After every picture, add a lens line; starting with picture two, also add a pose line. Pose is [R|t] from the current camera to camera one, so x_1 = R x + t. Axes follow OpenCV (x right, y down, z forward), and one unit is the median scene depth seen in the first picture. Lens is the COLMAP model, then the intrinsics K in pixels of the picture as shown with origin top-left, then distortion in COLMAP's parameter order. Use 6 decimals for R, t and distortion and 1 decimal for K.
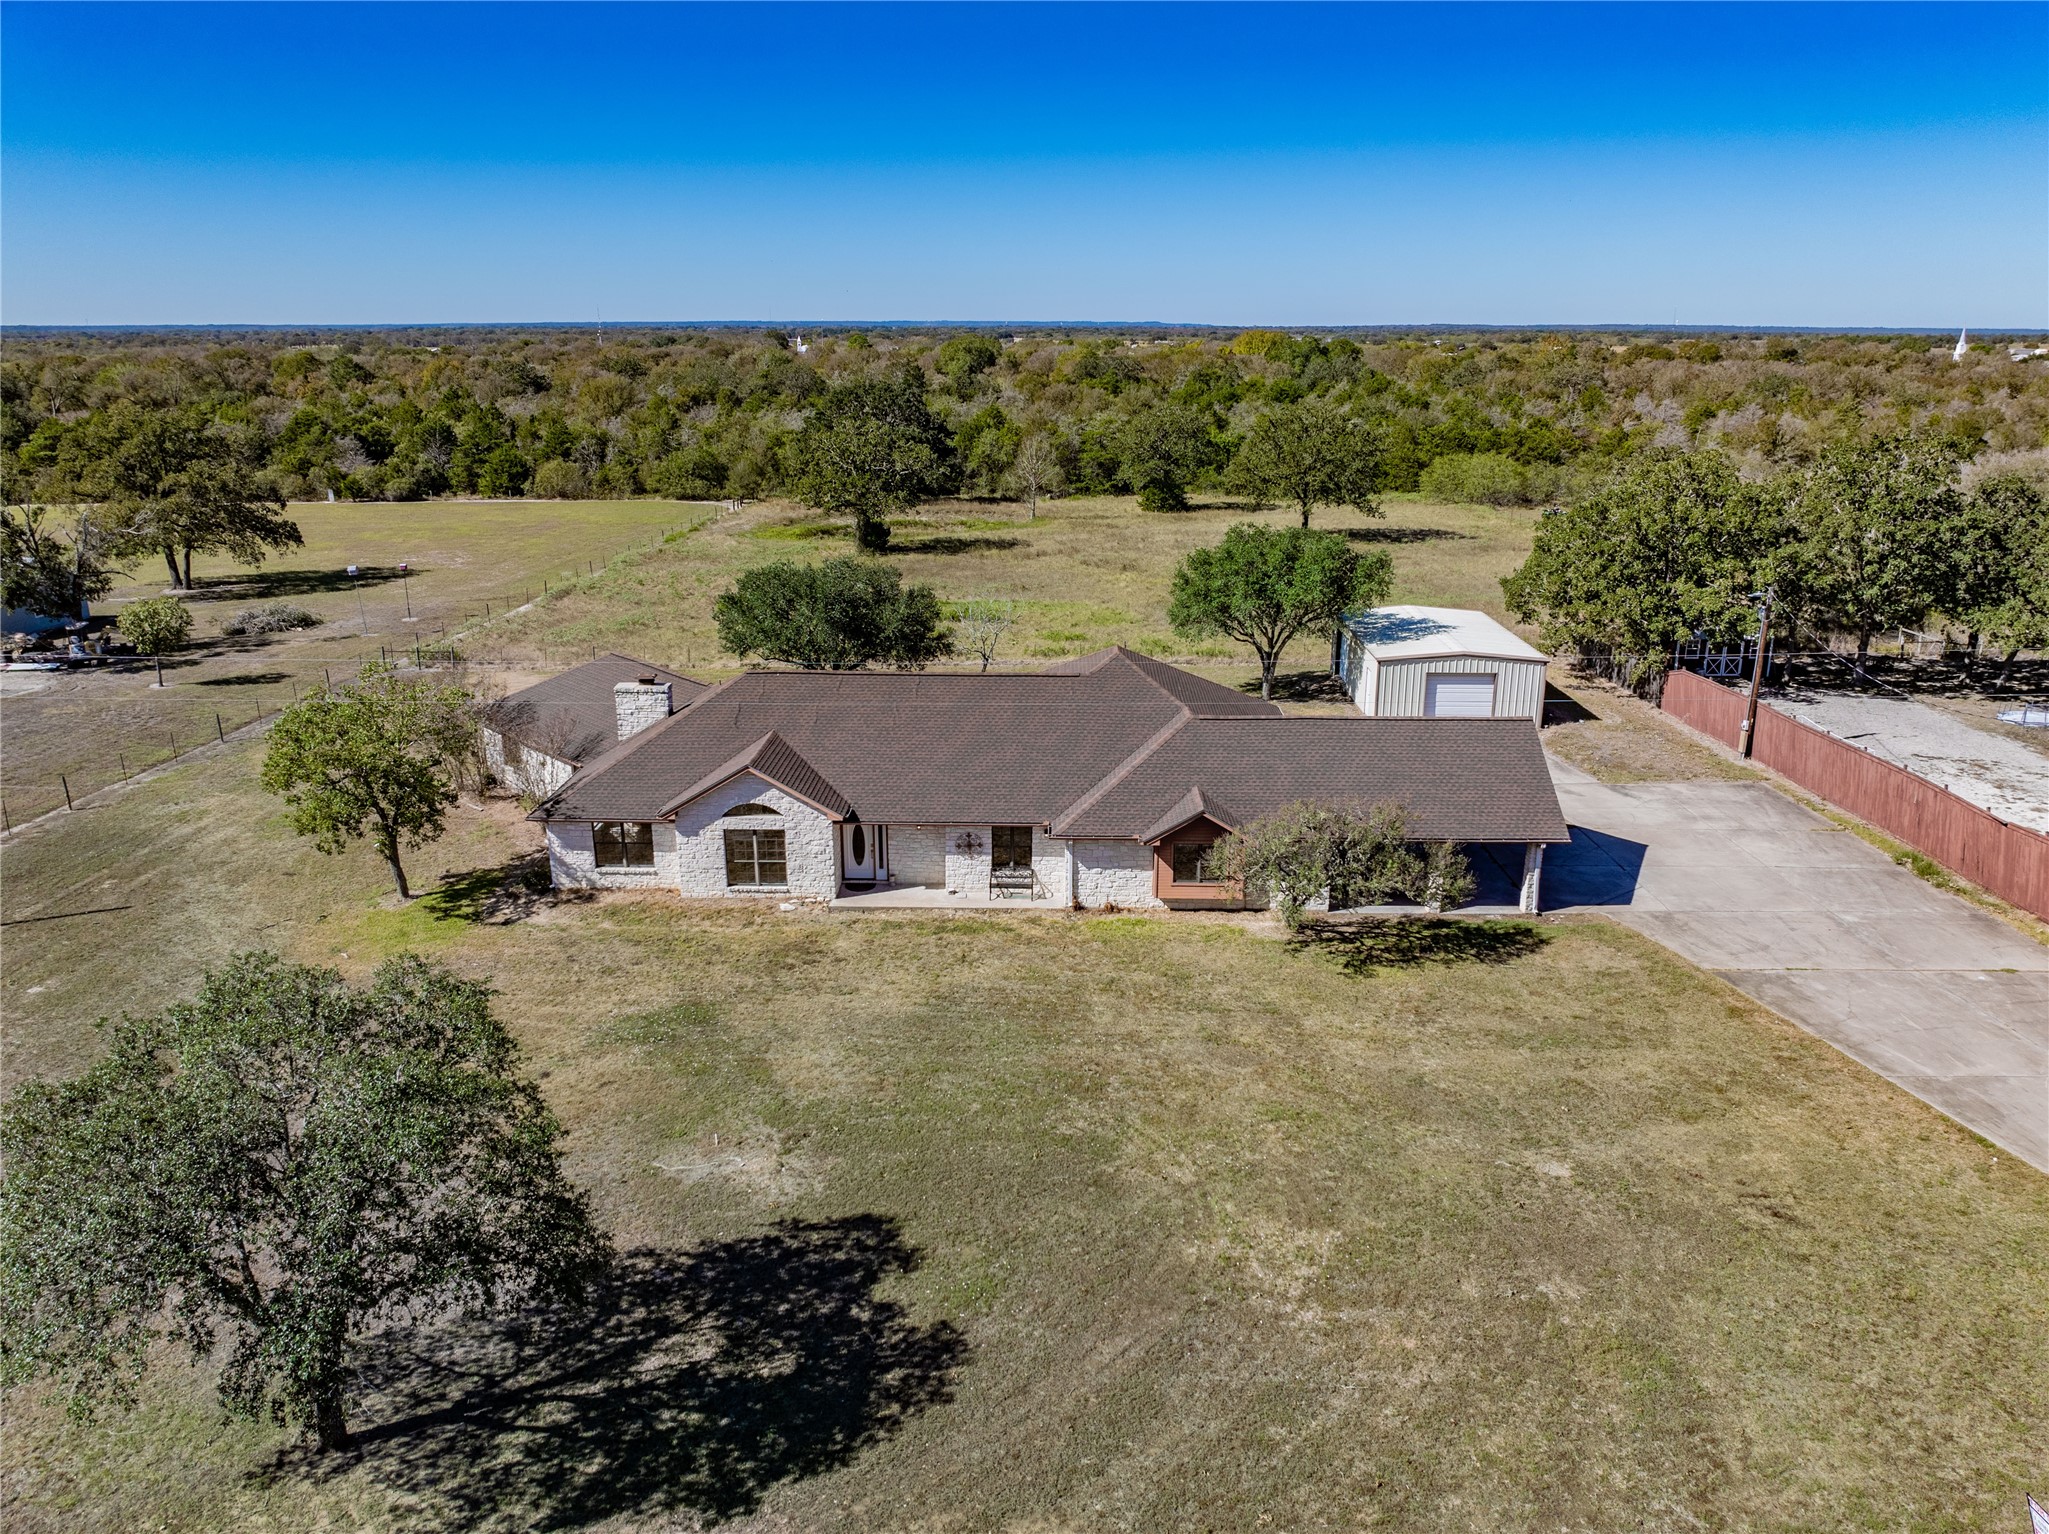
lens RADIAL K [[1424.9, 0, 1024.5], [0, 1424.9, 767.0], [0, 0, 1]] dist [-0.033017, -0.003861]
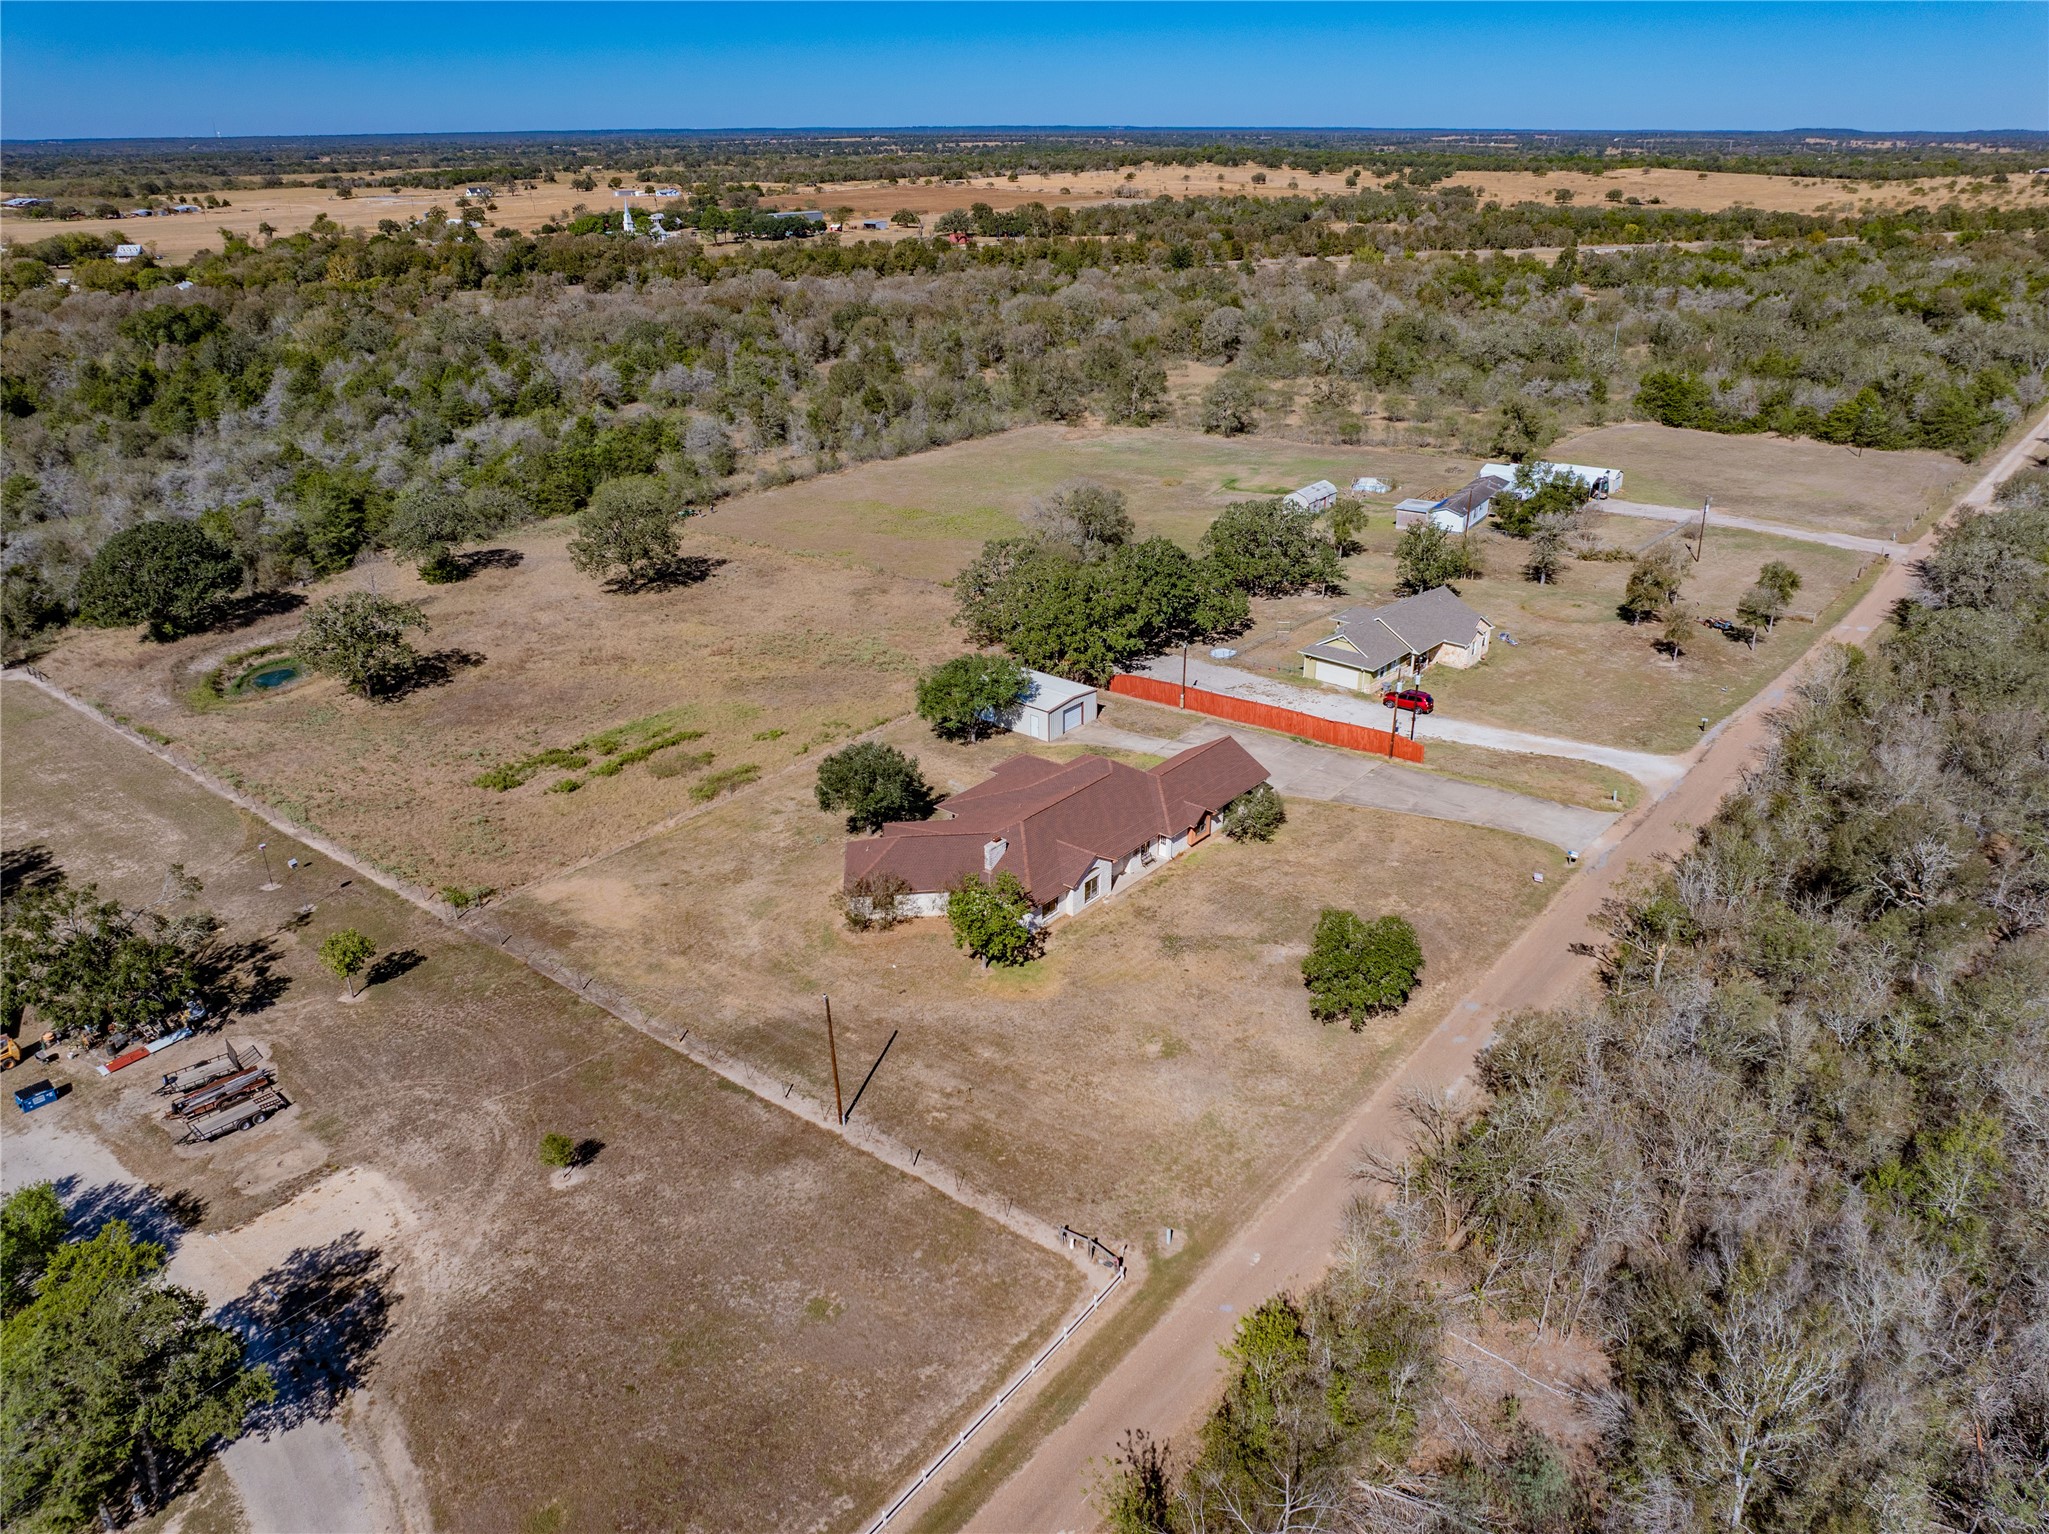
lens RADIAL K [[1424.9, 0, 1024.5], [0, 1424.9, 767.0], [0, 0, 1]] dist [-0.033017, -0.003861]
pose [[0.620897, -0.322644, 0.714414, -1.882378], [0.236228, 0.946014, 0.221933, -0.683406], [-0.747451, 0.030967, 0.663595, -0.533483]]
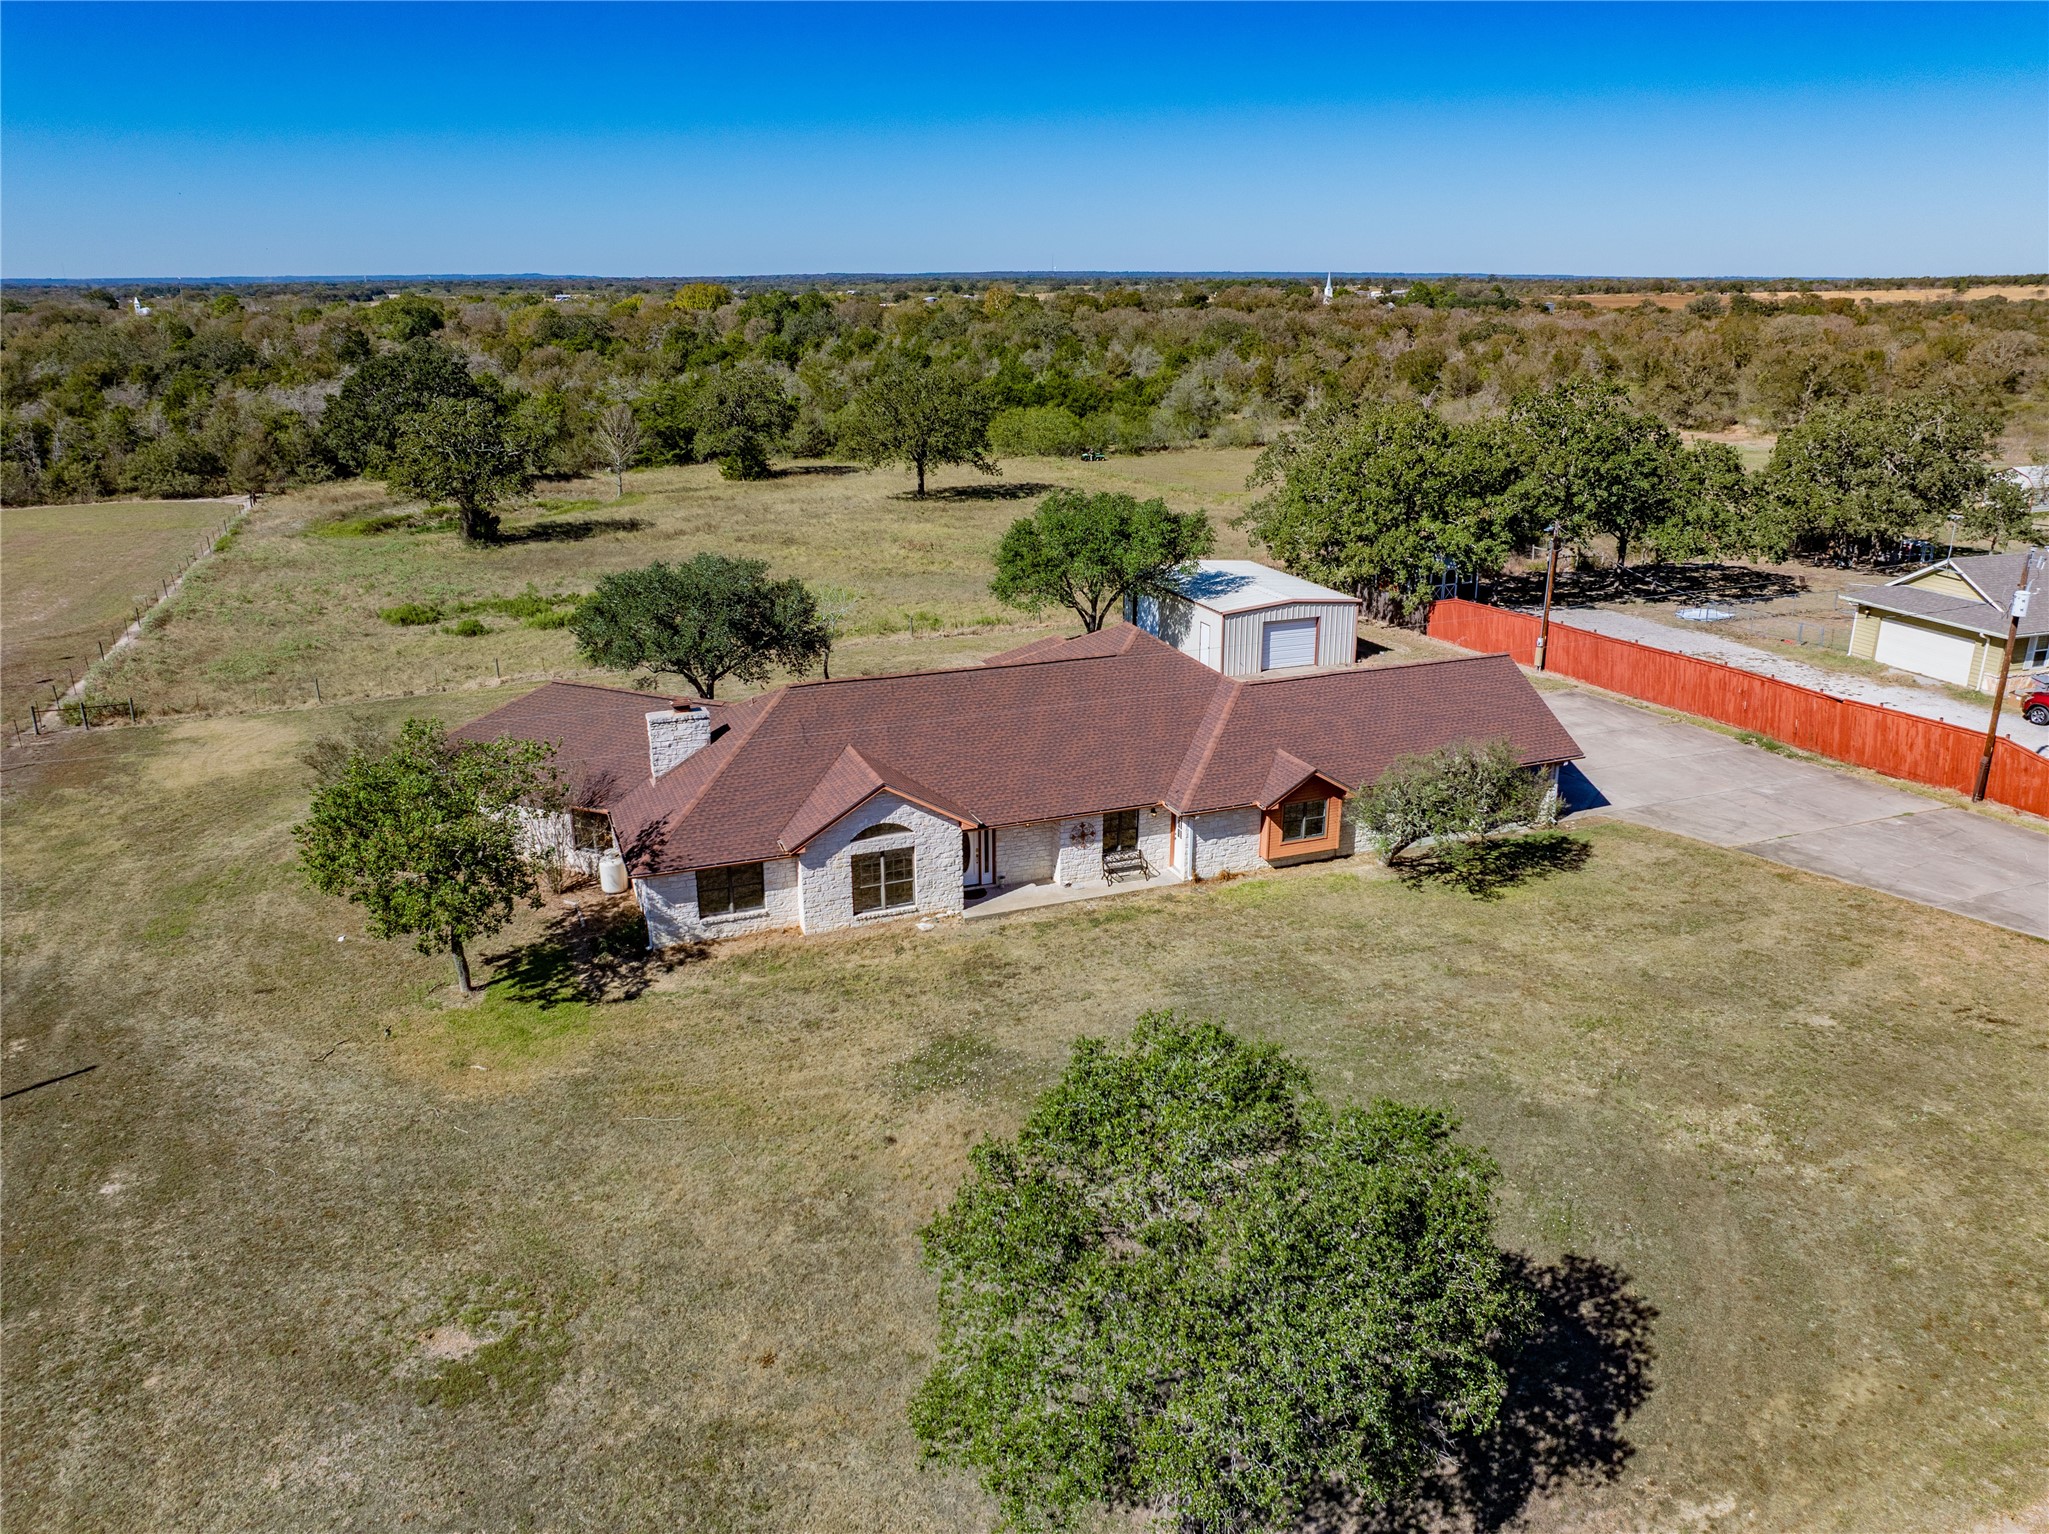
lens RADIAL K [[1455.1, 0, 1024.5], [0, 1455.1, 767.0], [0, 0, 1]] dist [-0.038419, -0.002288]
pose [[0.922686, -0.125288, 0.364627, -0.428622], [0.115963, 0.992119, 0.047454, -0.044083], [-0.367699, -0.001502, 0.929944, 0.067114]]
